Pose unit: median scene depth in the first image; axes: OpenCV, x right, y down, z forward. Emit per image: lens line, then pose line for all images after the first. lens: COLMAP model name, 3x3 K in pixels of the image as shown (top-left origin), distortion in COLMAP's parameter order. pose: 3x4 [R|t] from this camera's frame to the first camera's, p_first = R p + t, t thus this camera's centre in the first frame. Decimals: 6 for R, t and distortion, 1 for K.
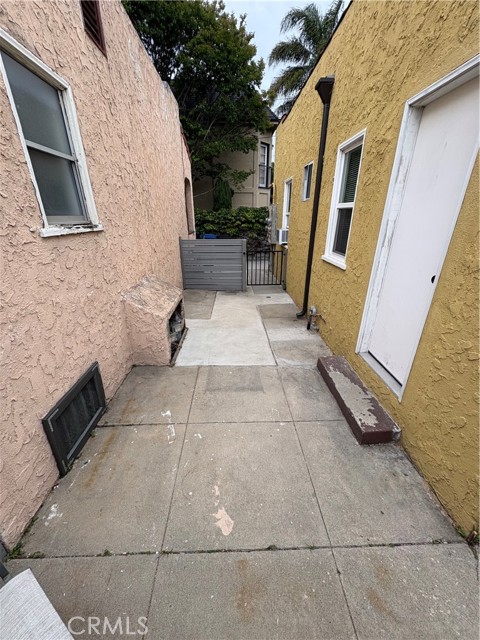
lens RADIAL K [[254.5, 0, 239.3], [0, 254.5, 321.9], [0, 0, 1]] dist [0.002362, -0.000517]
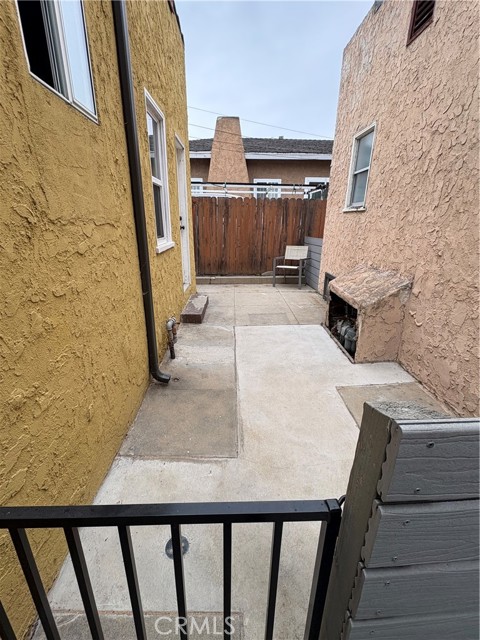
lens RADIAL K [[284.1, 0, 242.1], [0, 284.1, 319.0], [0, 0, 1]] dist [0.000380, 0.000002]
pose [[-0.999965, -0.007231, -0.004286, 0.104064], [-0.008235, 0.740564, 0.671935, -0.651857], [-0.001684, 0.671947, -0.740597, 1.731992]]
